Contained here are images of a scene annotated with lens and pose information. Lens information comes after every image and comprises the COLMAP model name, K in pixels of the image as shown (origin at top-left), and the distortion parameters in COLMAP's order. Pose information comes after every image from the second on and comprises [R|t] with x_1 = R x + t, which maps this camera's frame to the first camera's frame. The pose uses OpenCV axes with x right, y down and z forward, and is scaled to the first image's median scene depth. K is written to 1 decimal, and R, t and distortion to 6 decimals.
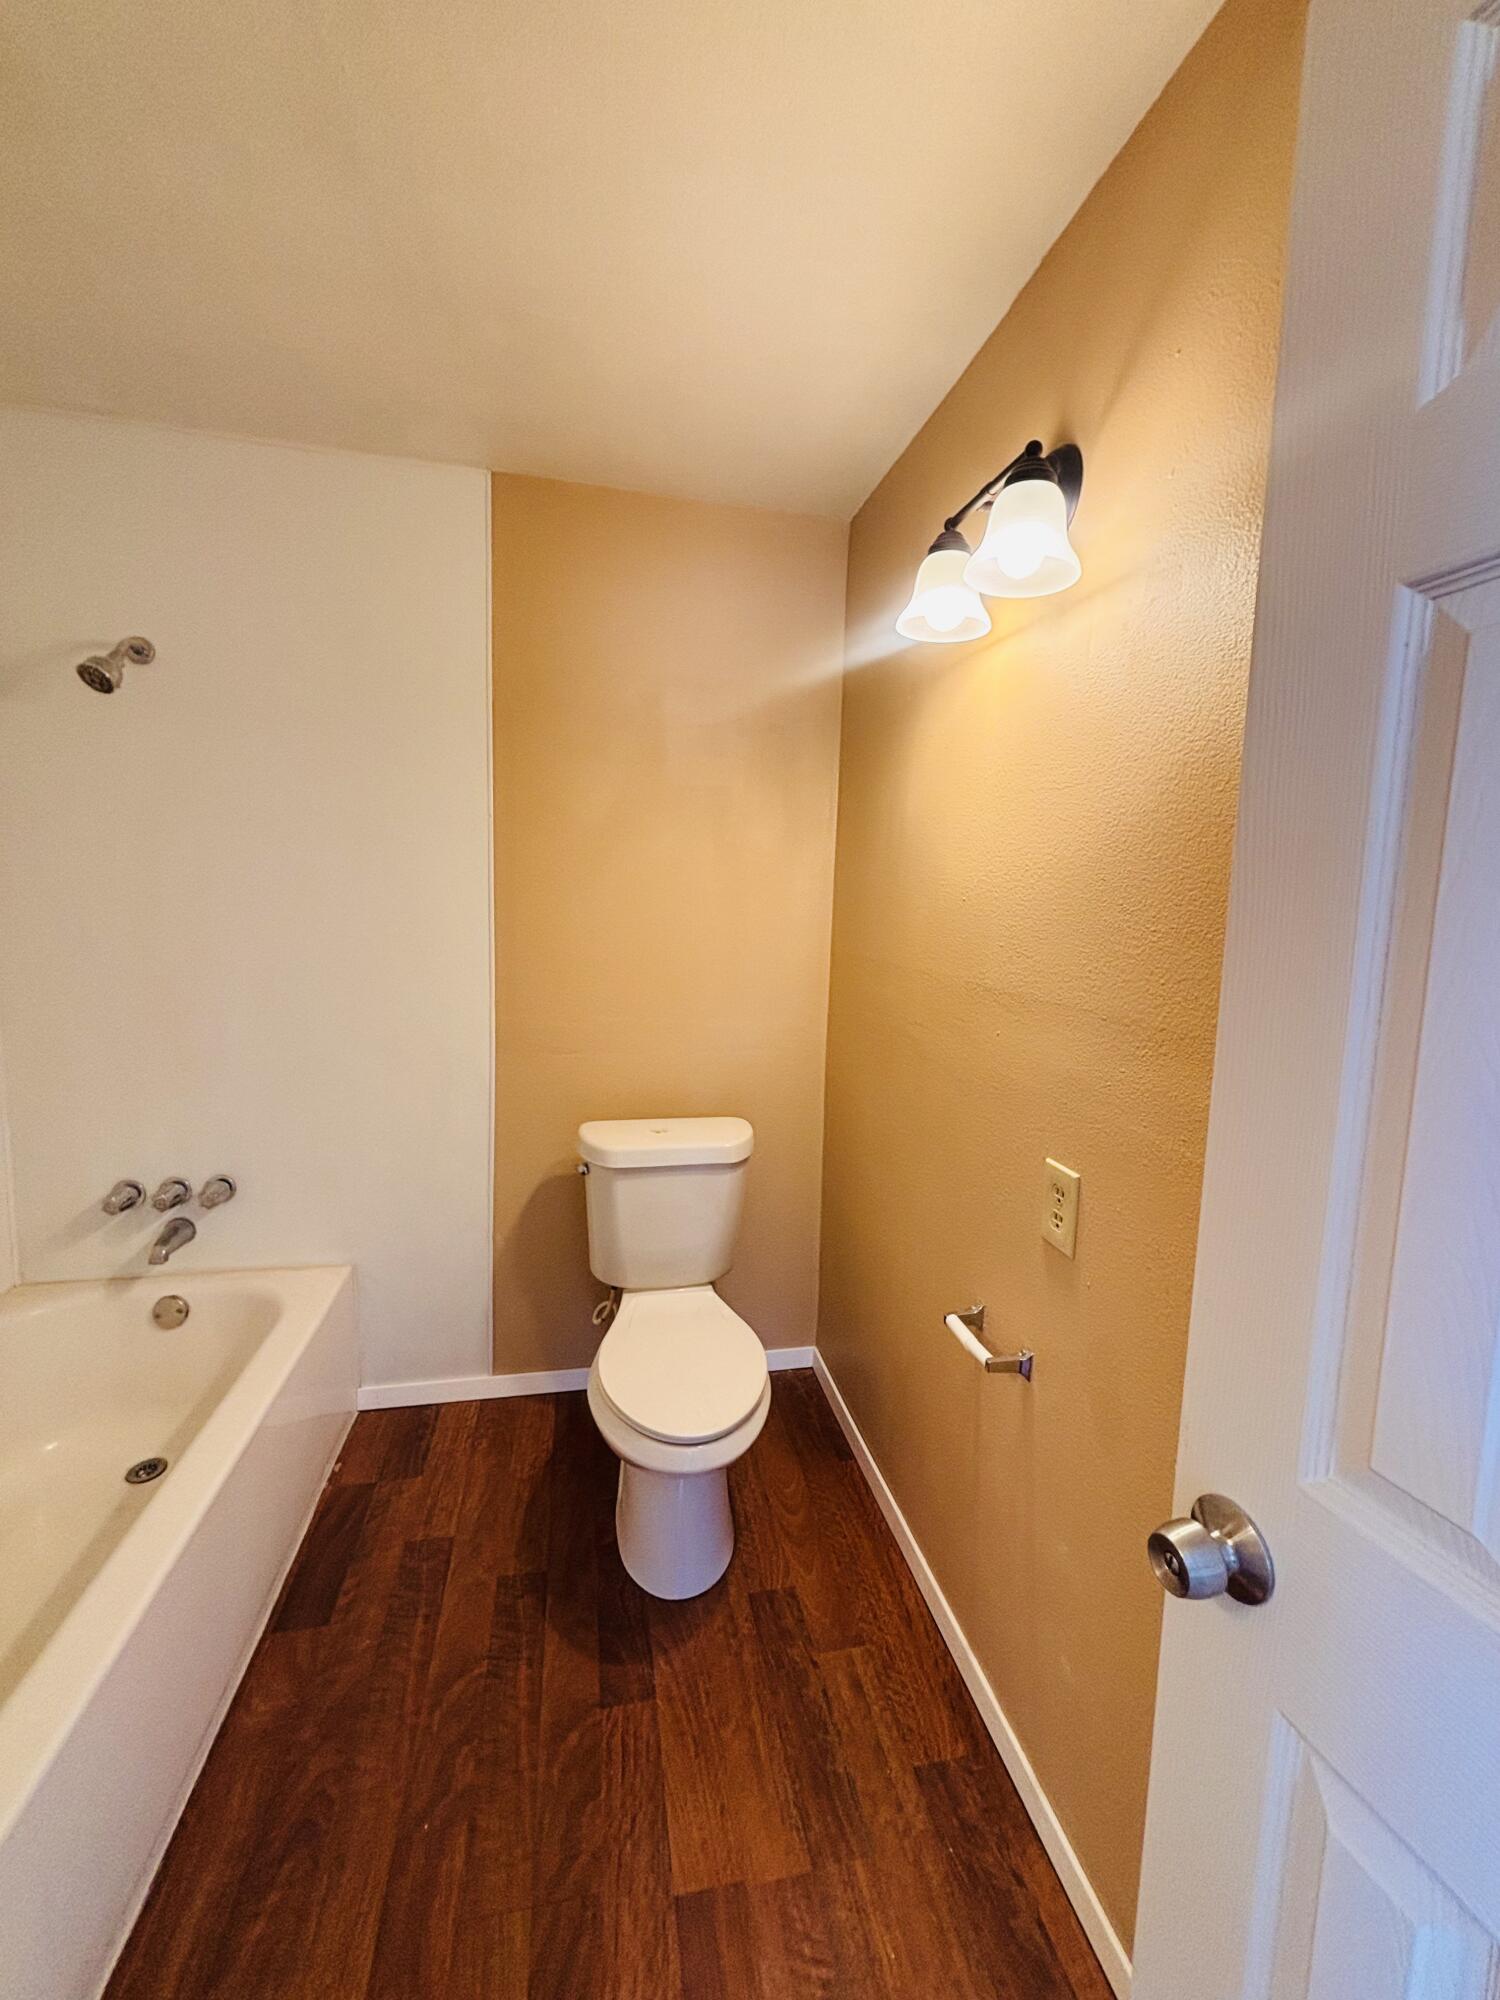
lens RADIAL K [[808.8, 0, 764.4], [0, 808.8, 993.9], [0, 0, 1]] dist [0.002498, -0.000811]
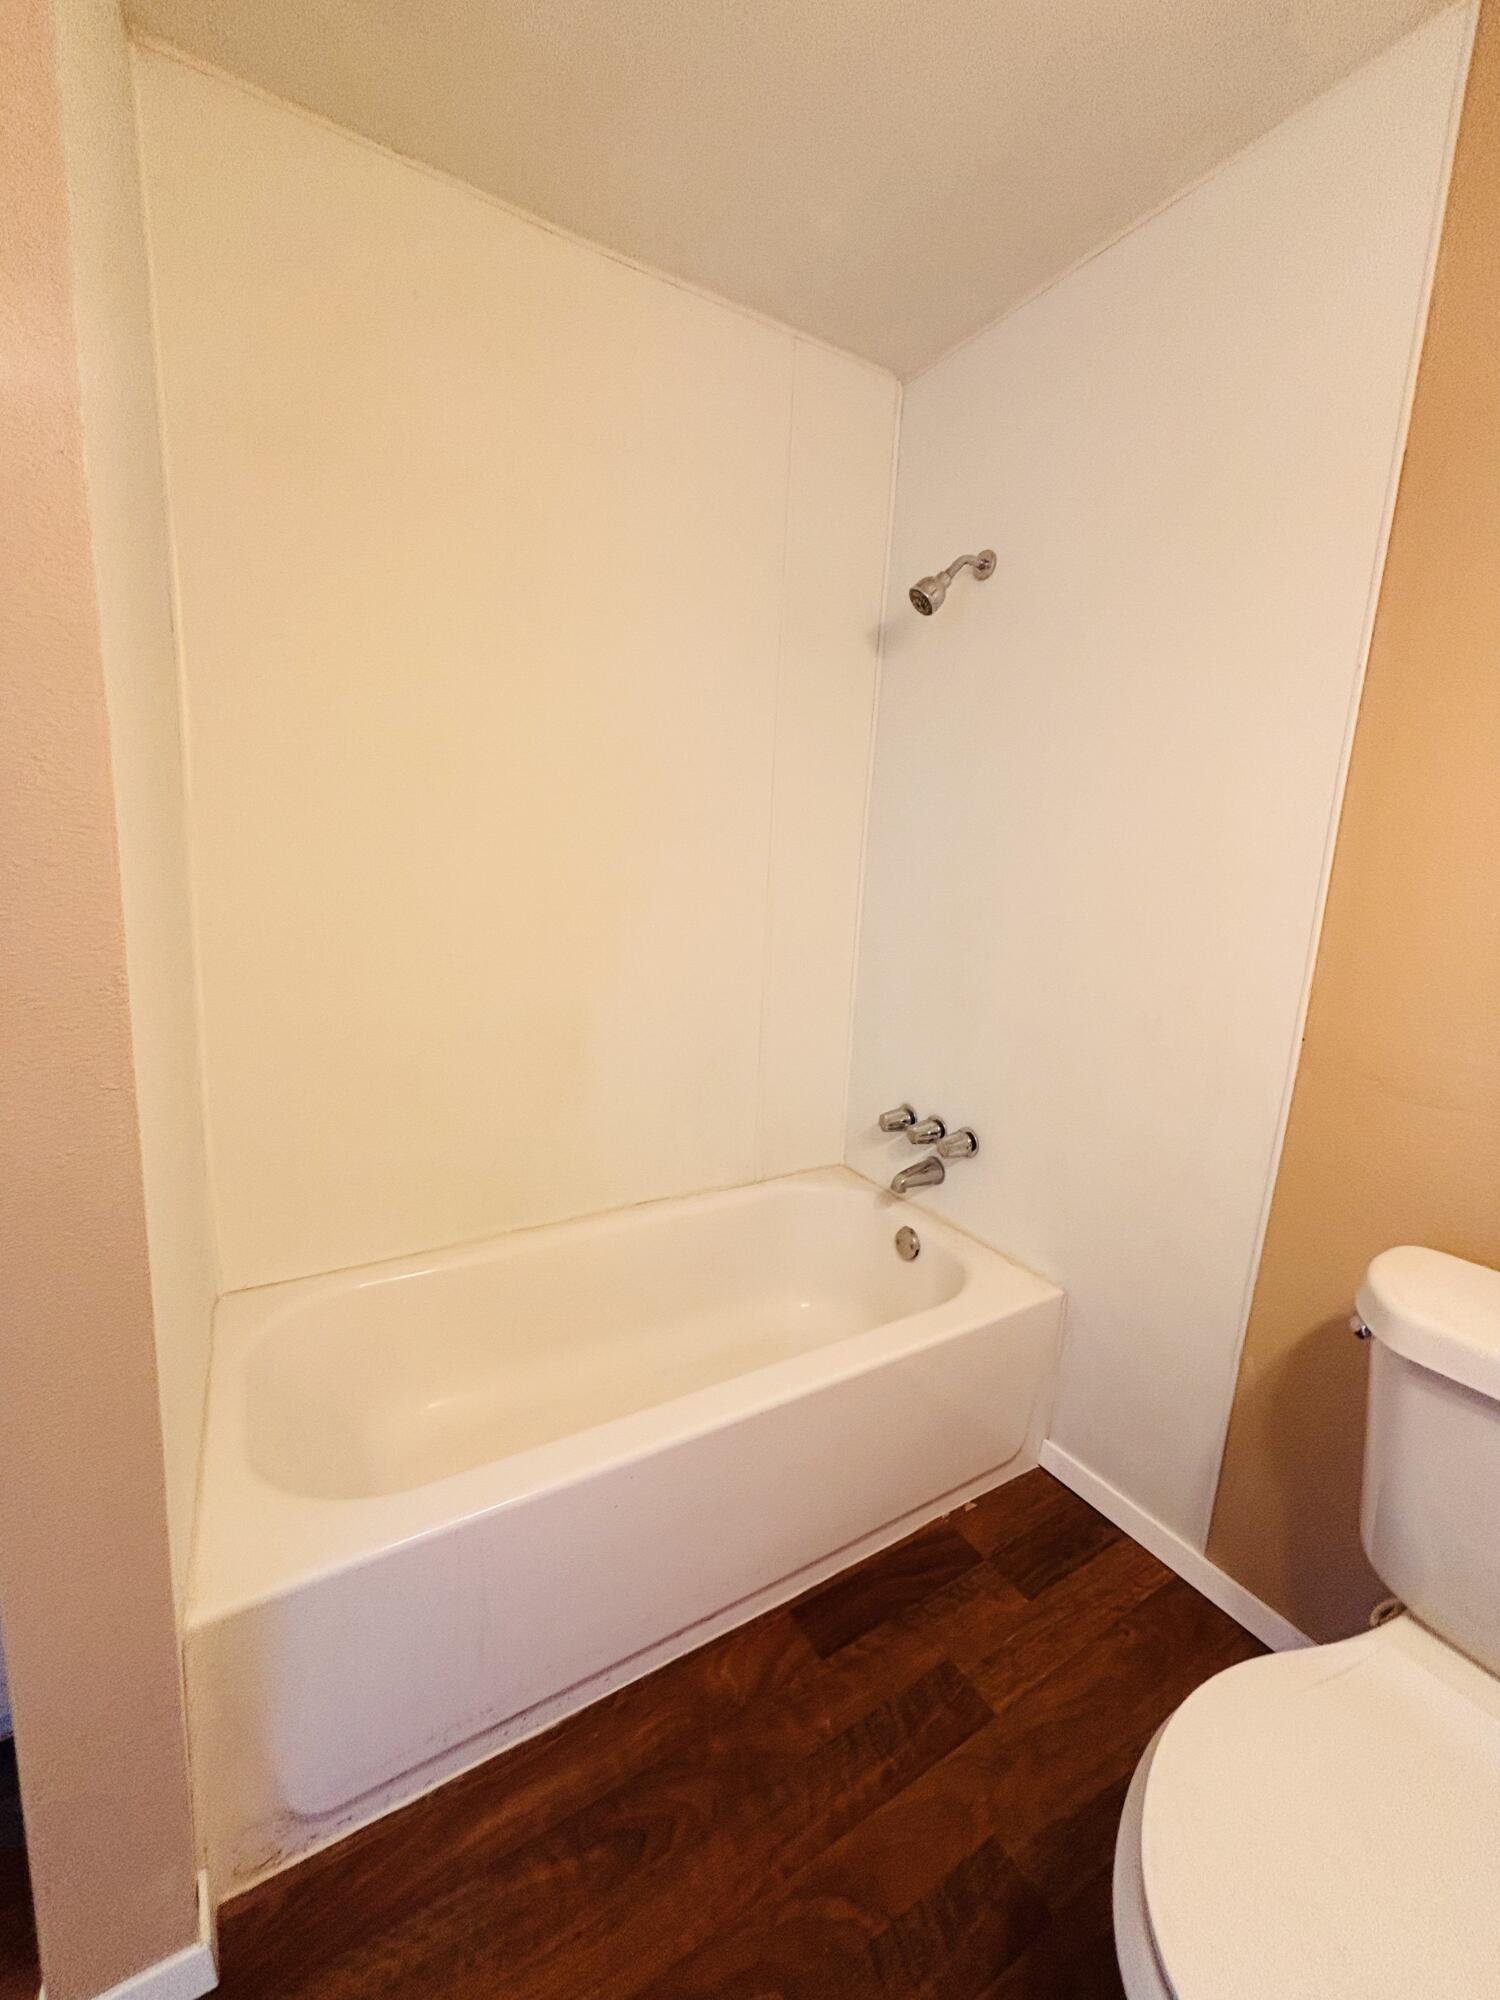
lens RADIAL K [[808.8, 0, 746.0], [0, 808.8, 997.5], [0, 0, 1]] dist [0.002498, -0.000811]
pose [[0.327845, 0.150339, -0.932693, 0.095788], [-0.141041, 0.983982, 0.109030, 0.010327], [0.934144, 0.095803, 0.343797, 0.443455]]
